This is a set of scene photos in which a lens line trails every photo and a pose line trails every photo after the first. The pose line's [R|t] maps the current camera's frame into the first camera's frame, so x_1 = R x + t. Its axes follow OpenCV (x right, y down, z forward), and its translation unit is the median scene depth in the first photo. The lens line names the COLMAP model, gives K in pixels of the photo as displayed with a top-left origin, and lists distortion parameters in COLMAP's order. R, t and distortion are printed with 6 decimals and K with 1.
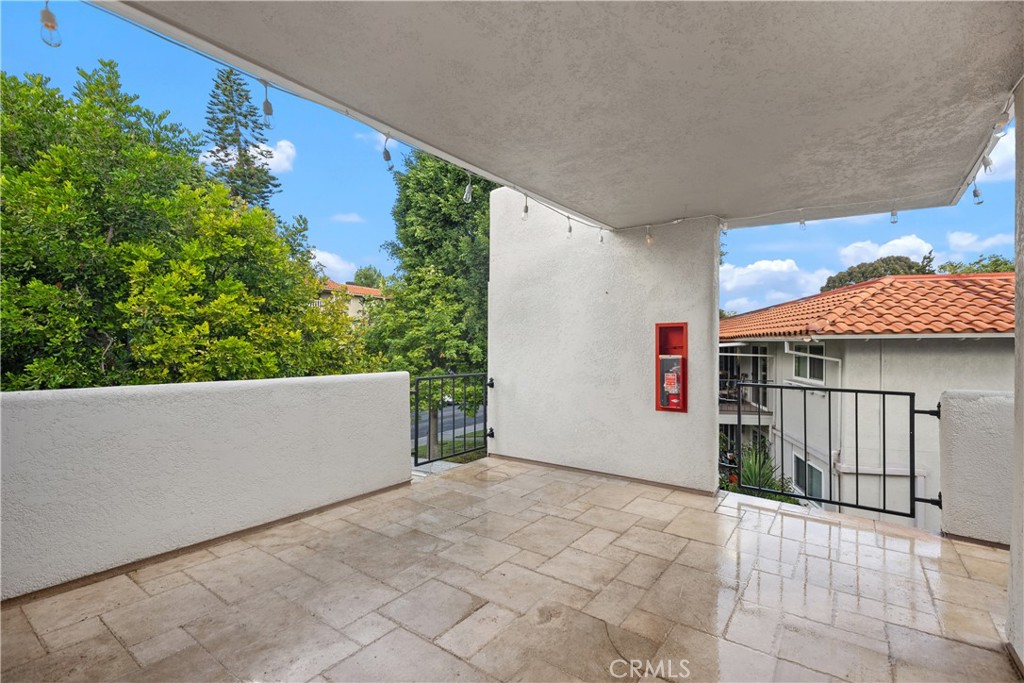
lens RADIAL K [[464.5, 0, 520.3], [0, 464.5, 345.6], [0, 0, 1]] dist [0.005158, 0.001413]
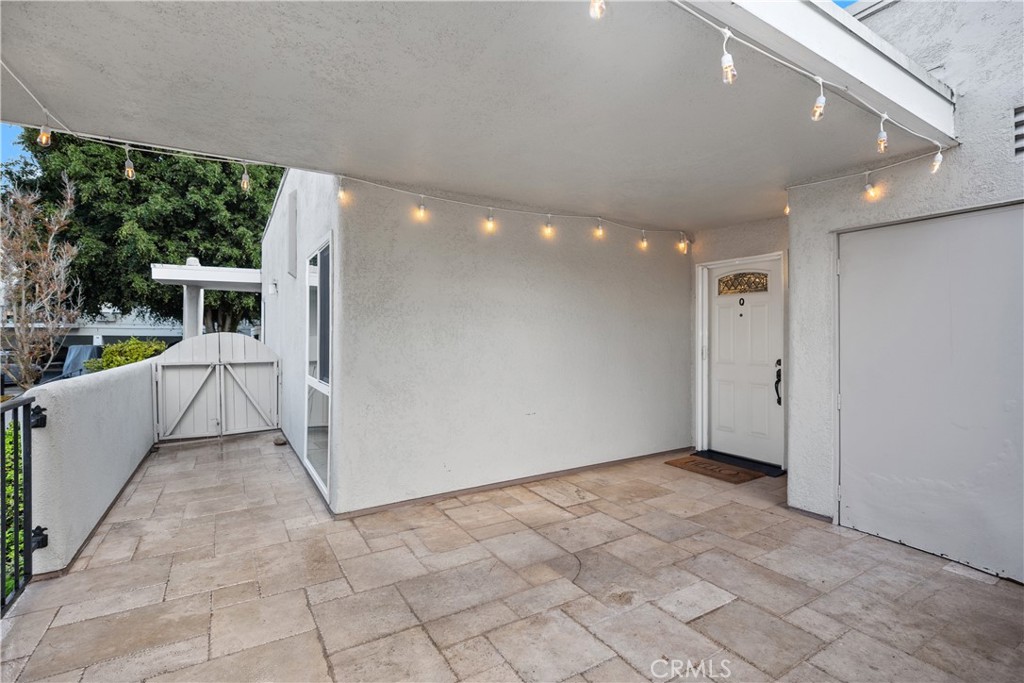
lens RADIAL K [[464.5, 0, 503.6], [0, 464.5, 339.6], [0, 0, 1]] dist [0.005158, 0.001413]
pose [[-0.911143, -0.010786, 0.411949, -0.100835], [-0.008150, 0.999934, 0.008155, 0.005315], [-0.412010, 0.004073, -0.911170, 1.761323]]
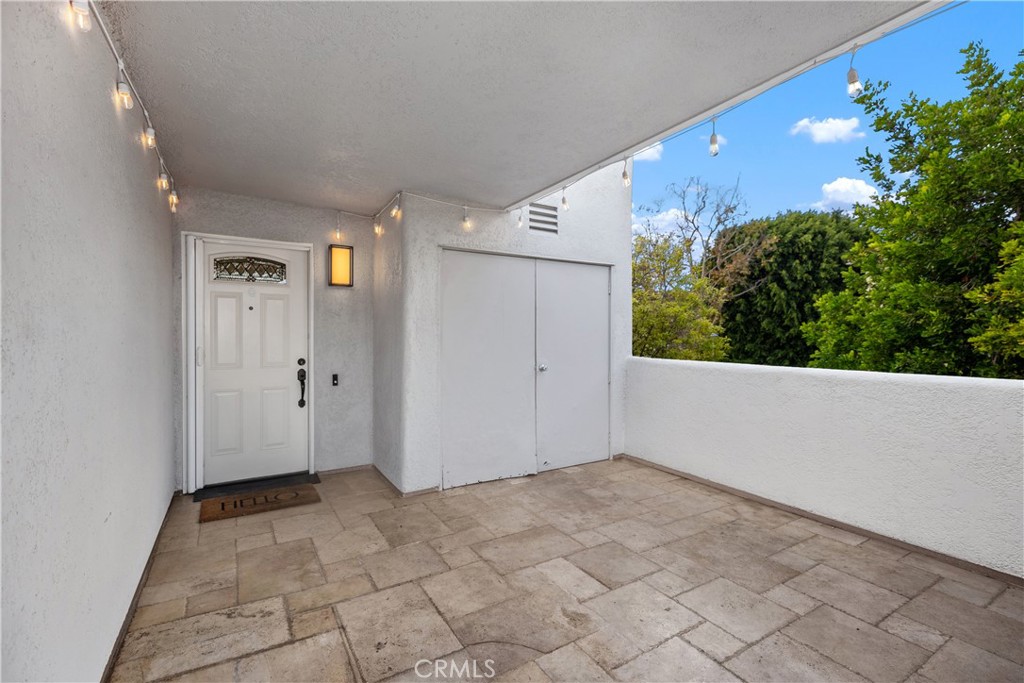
lens RADIAL K [[464.5, 0, 506.7], [0, 464.5, 342.3], [0, 0, 1]] dist [0.005158, 0.001413]
pose [[-0.408856, 0.007504, -0.912568, 0.840129], [-0.003493, 0.999946, 0.009788, 0.010447], [0.912592, 0.007189, -0.408808, 1.084697]]
